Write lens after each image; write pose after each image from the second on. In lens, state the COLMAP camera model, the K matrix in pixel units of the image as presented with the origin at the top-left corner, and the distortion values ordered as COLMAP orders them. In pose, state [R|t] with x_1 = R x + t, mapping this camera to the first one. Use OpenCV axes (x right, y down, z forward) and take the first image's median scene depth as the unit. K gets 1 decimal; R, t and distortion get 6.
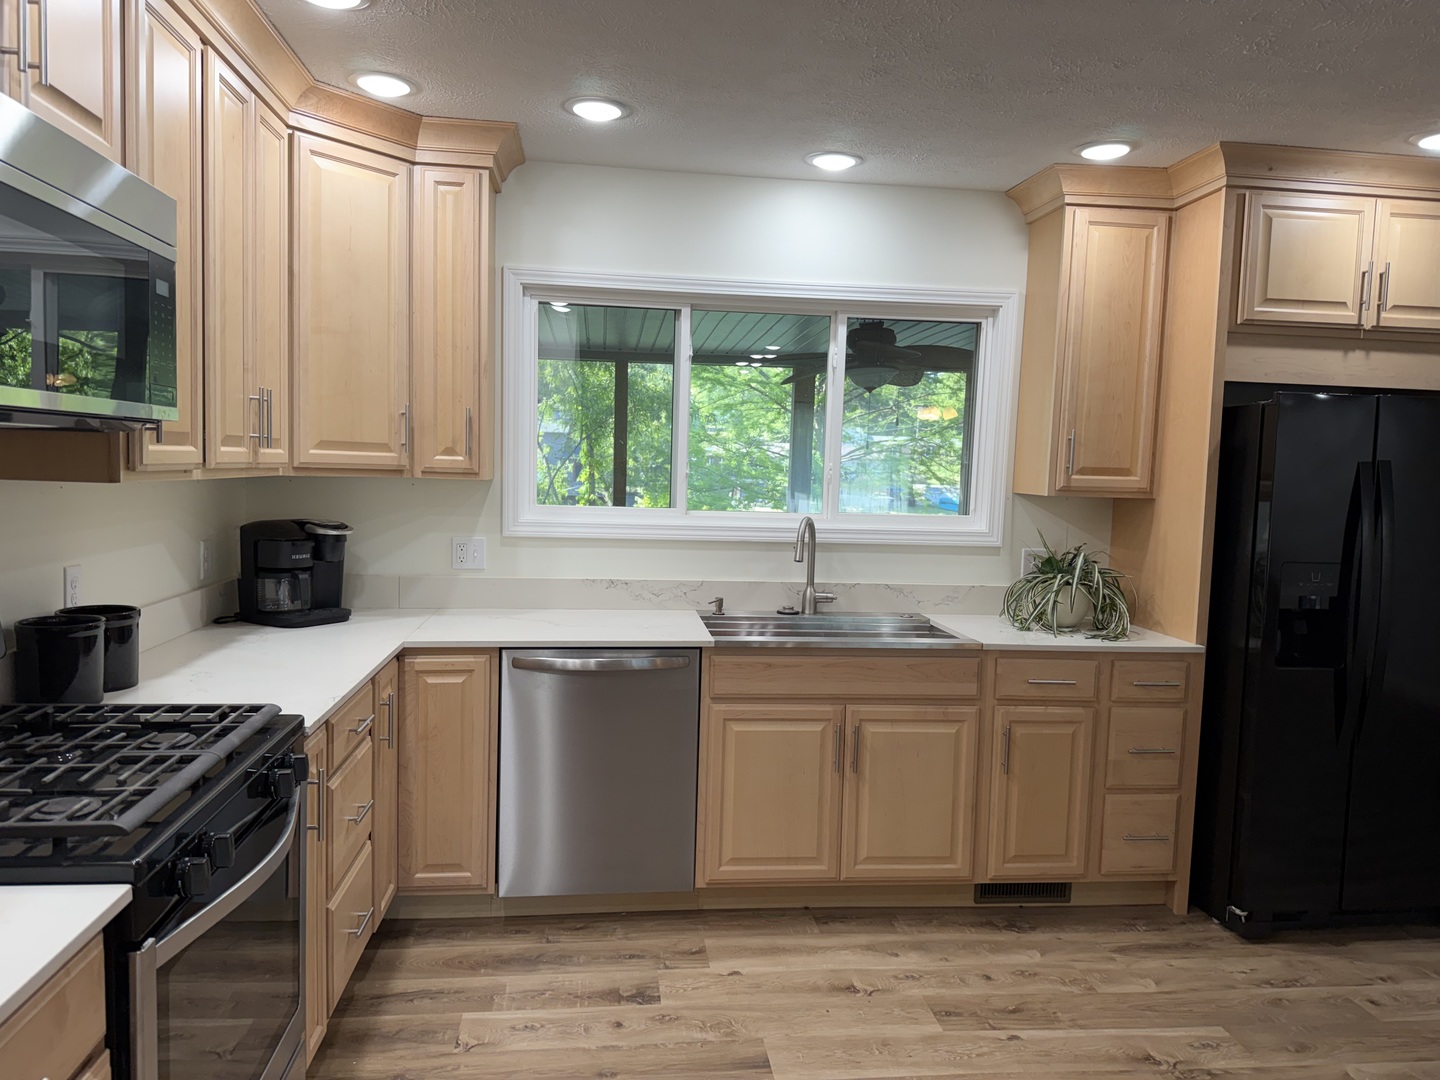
lens RADIAL K [[1003.4, 0, 728.0], [0, 1003.4, 549.8], [0, 0, 1]] dist [0.075033, -0.095369]
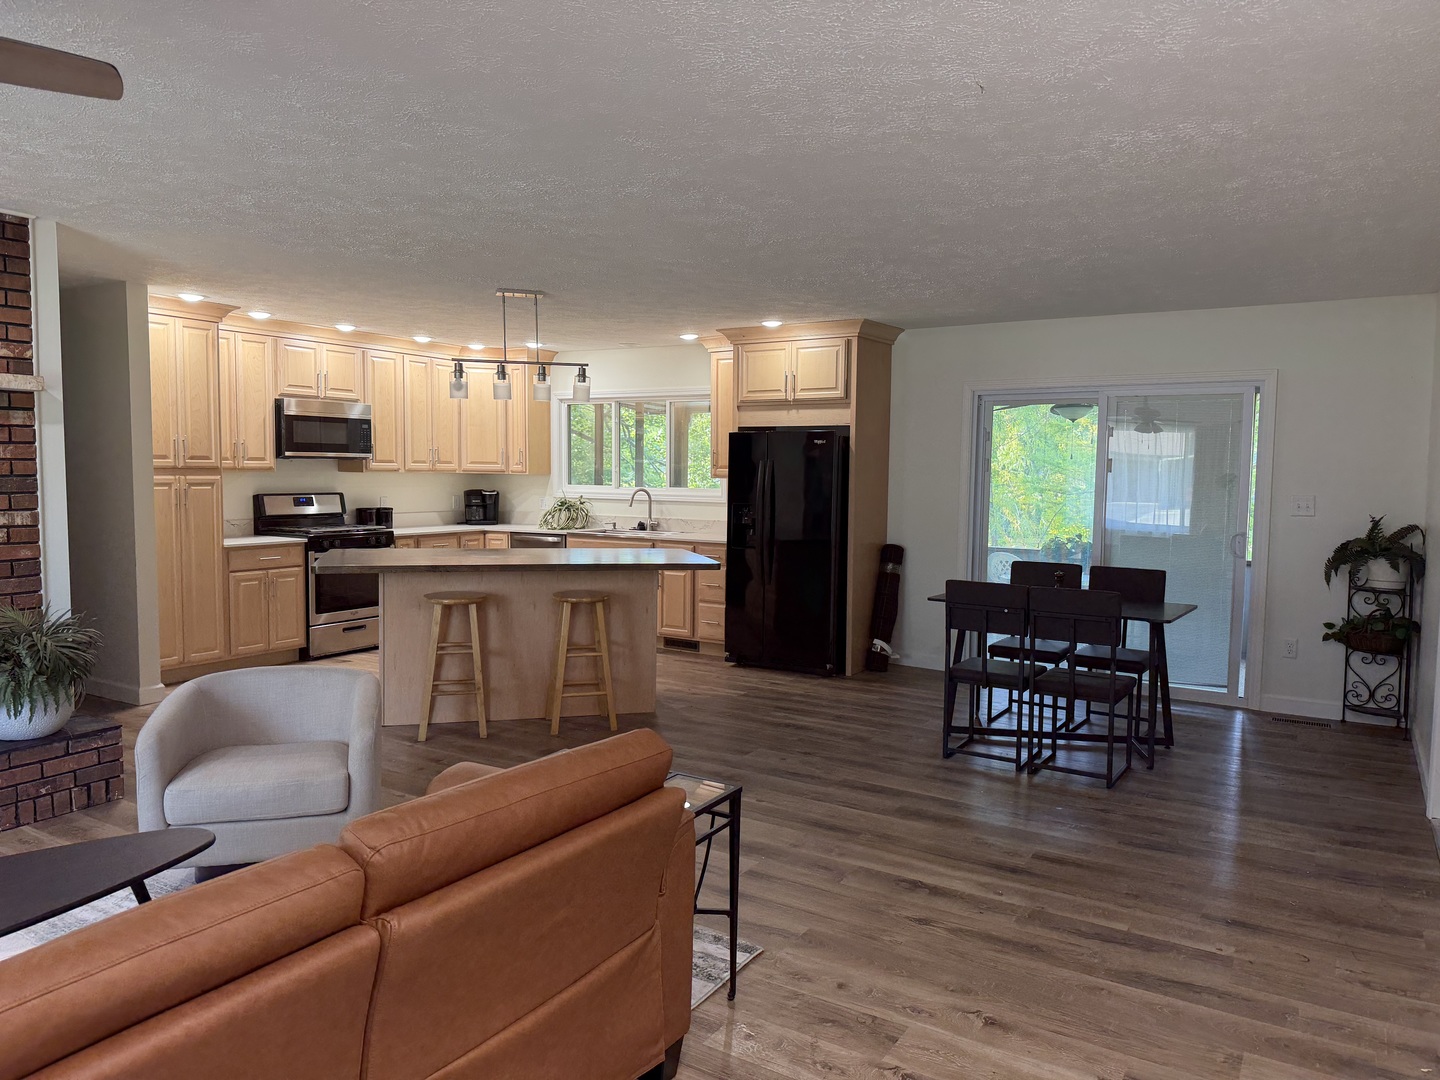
lens RADIAL K [[1003.4, 0, 725.5], [0, 1003.4, 544.1], [0, 0, 1]] dist [0.075033, -0.095369]
pose [[0.784599, 0.026891, -0.619421, 1.893763], [-0.042127, 0.999062, -0.009988, 0.126139], [0.618571, 0.033931, 0.784996, -0.809556]]
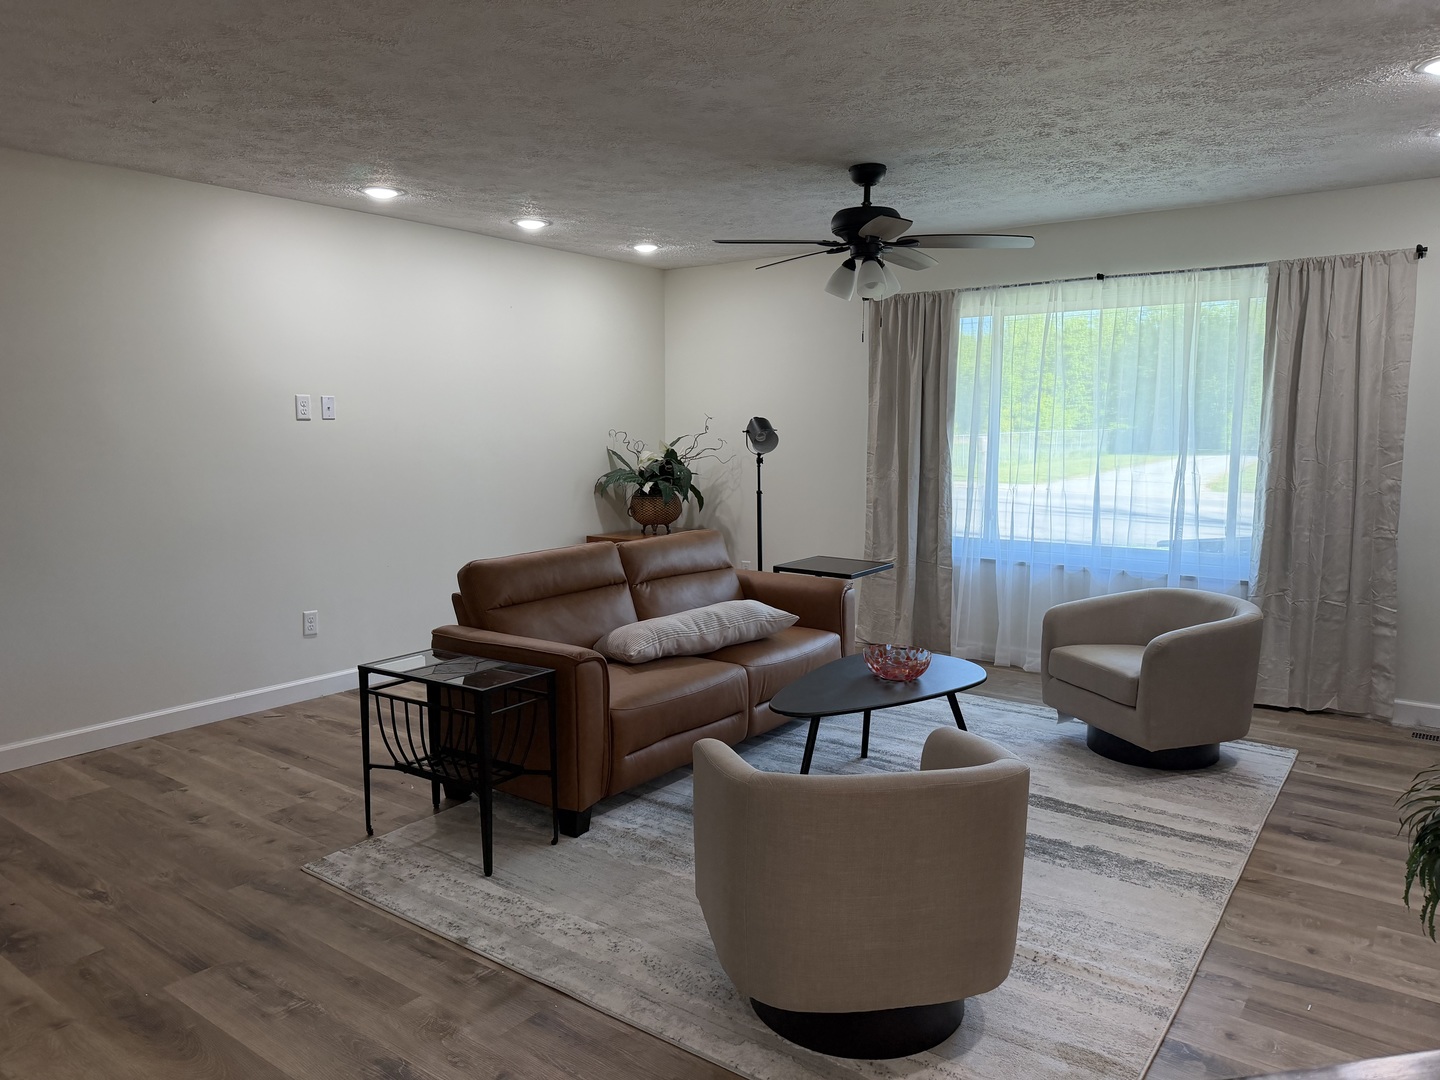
lens RADIAL K [[1003.4, 0, 720.7], [0, 1003.4, 551.6], [0, 0, 1]] dist [0.075033, -0.095369]
pose [[-0.722121, -0.121208, 0.681065, 0.393229], [0.035395, 0.976767, 0.211361, -0.008416], [-0.690860, 0.176735, -0.701054, 0.338474]]
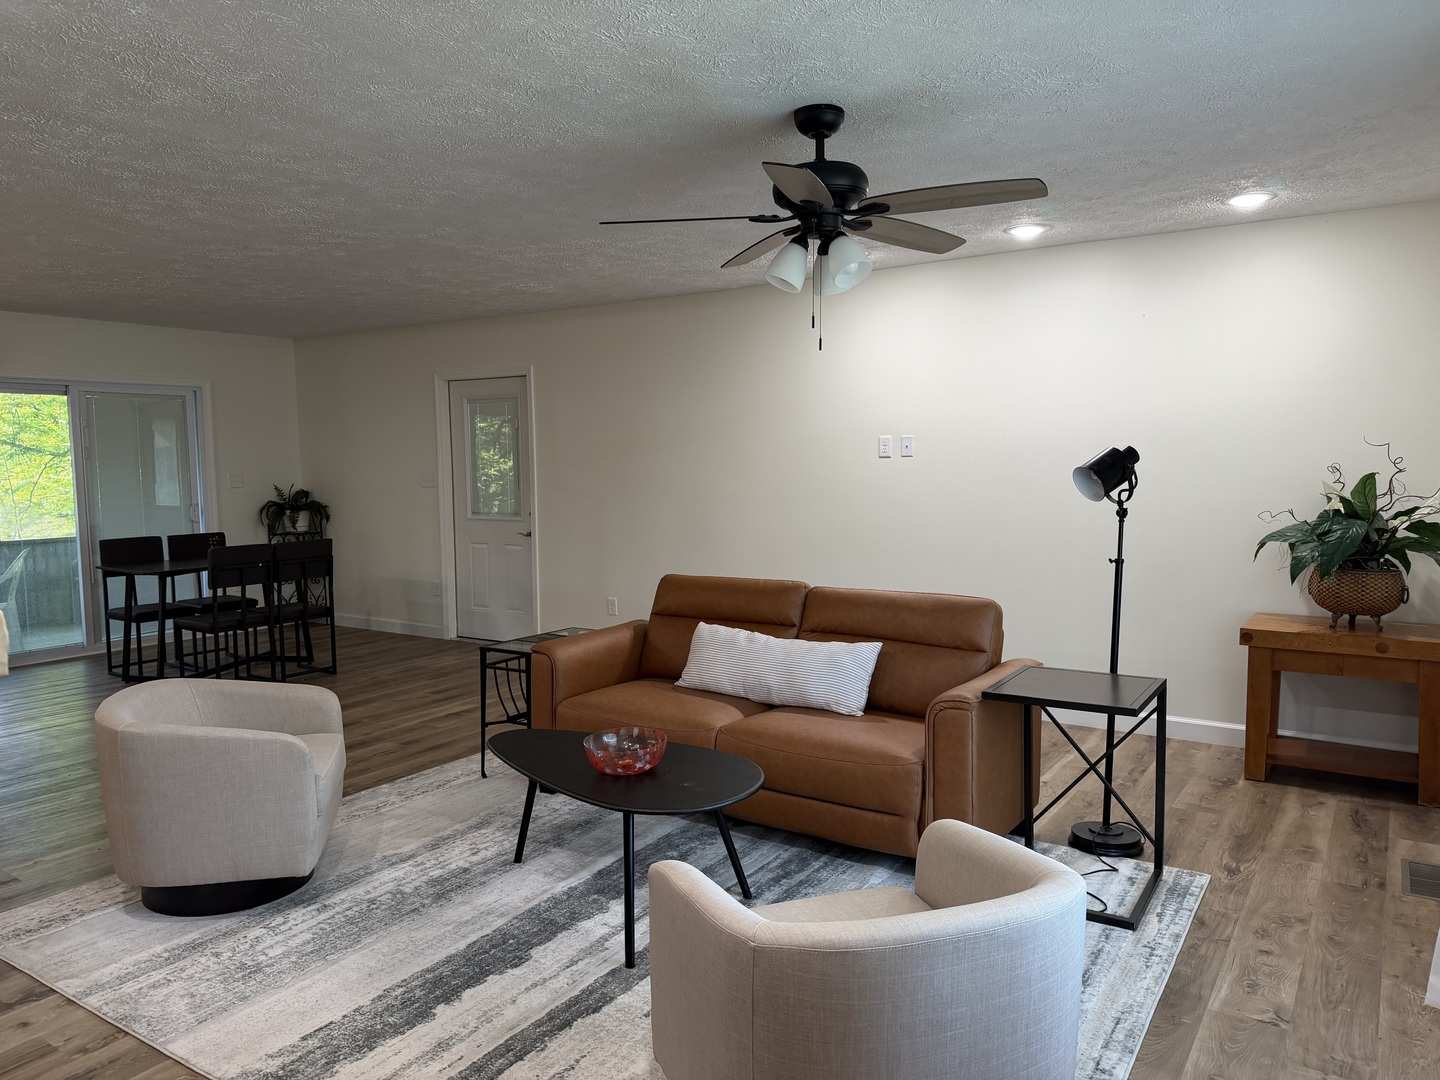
lens RADIAL K [[1003.4, 0, 725.9], [0, 1003.4, 536.9], [0, 0, 1]] dist [0.075033, -0.095369]
pose [[0.645147, -0.096330, 0.757961, 0.376565], [0.094213, 0.994480, 0.046199, 0.134164], [-0.758227, 0.041605, 0.650661, -1.313425]]
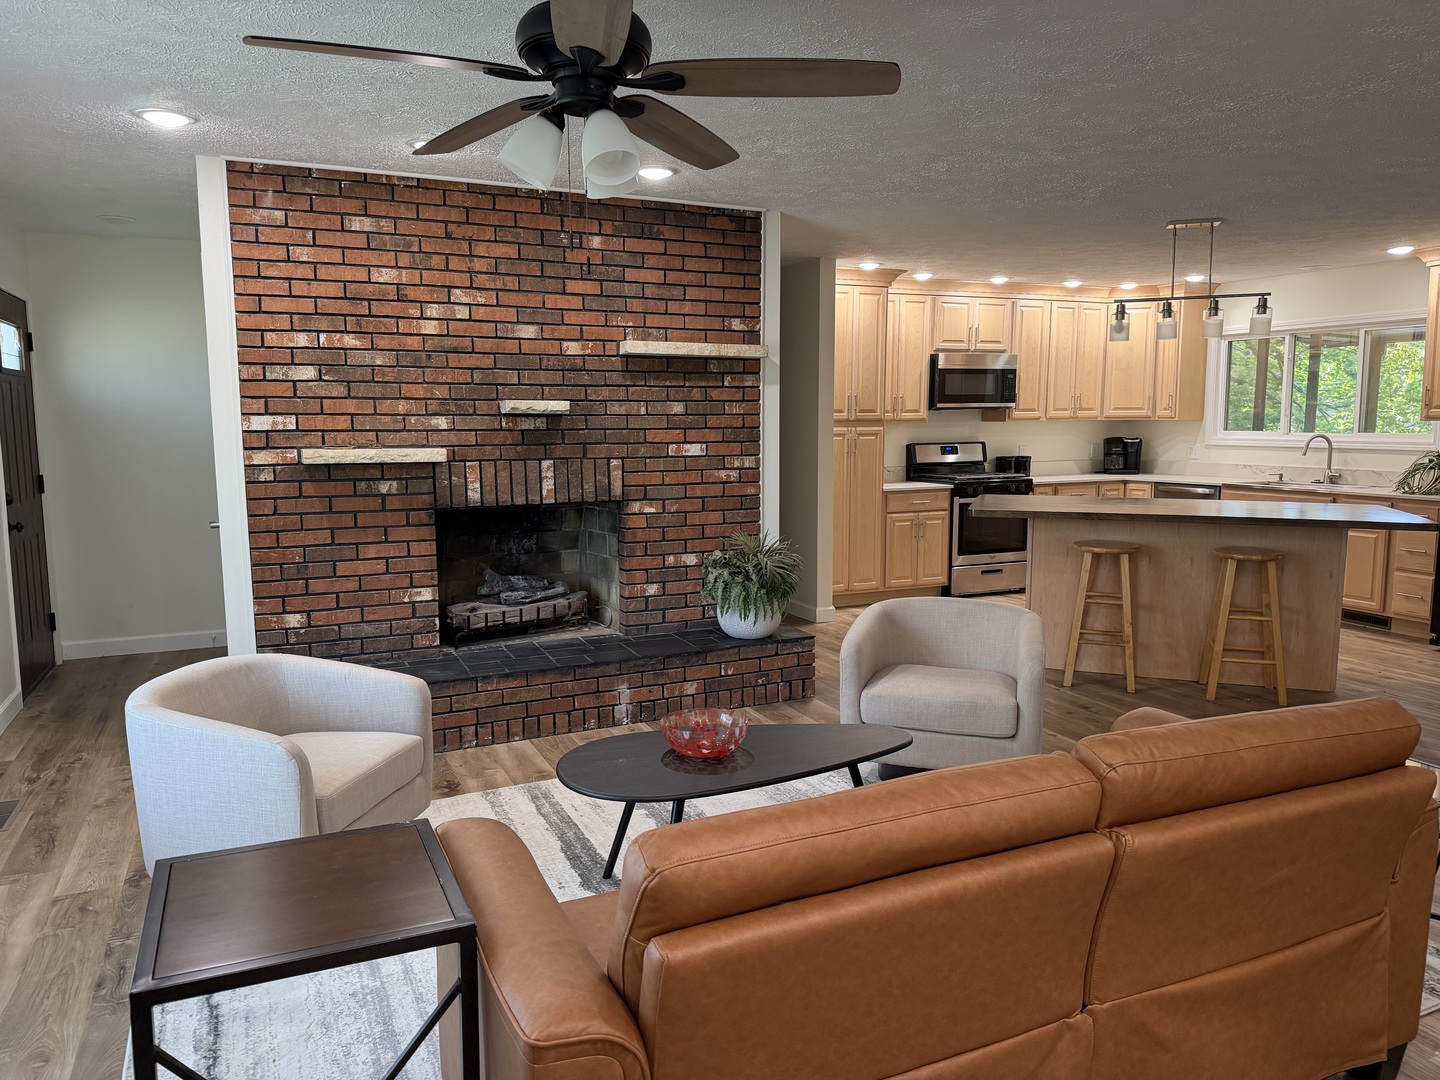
lens RADIAL K [[1003.4, 0, 717.0], [0, 1003.4, 546.6], [0, 0, 1]] dist [0.075033, -0.095369]
pose [[0.300099, 0.091567, -0.949503, 1.886971], [-0.067739, 0.994915, 0.074537, 0.136682], [0.951500, 0.041950, 0.304775, -0.875340]]
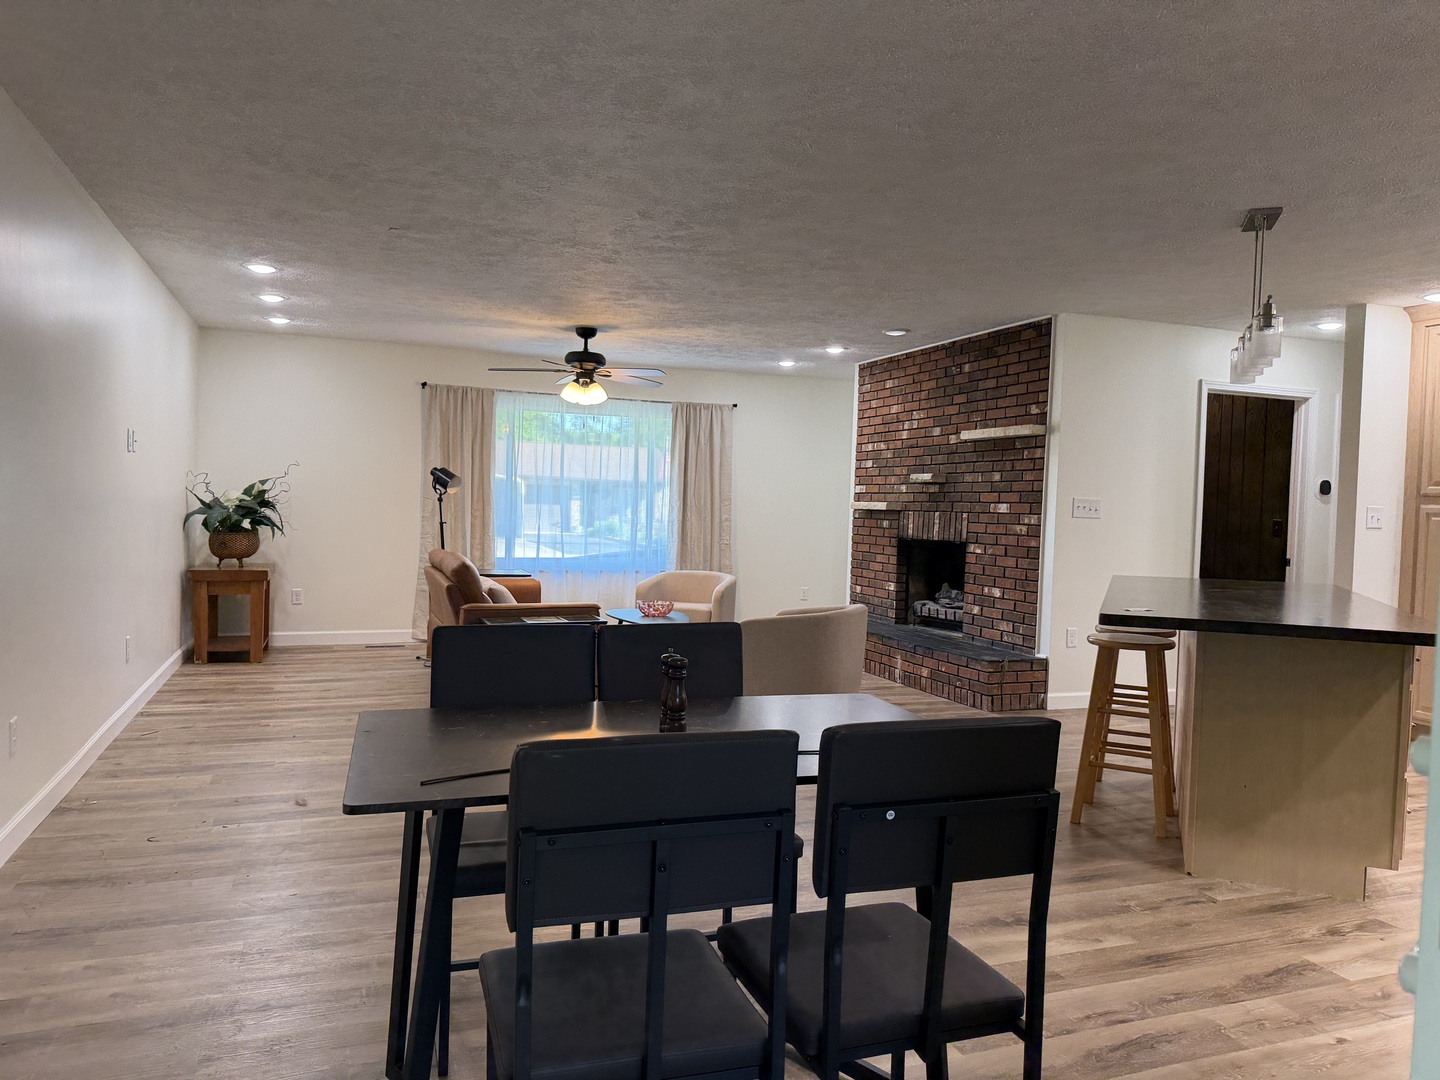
lens RADIAL K [[1003.4, 0, 711.5], [0, 1003.4, 543.9], [0, 0, 1]] dist [0.075033, -0.095369]
pose [[-0.970352, -0.051284, -0.236191, 1.423994], [-0.079587, 0.990528, 0.111896, -0.008383], [0.228215, 0.127376, -0.965243, 1.465674]]
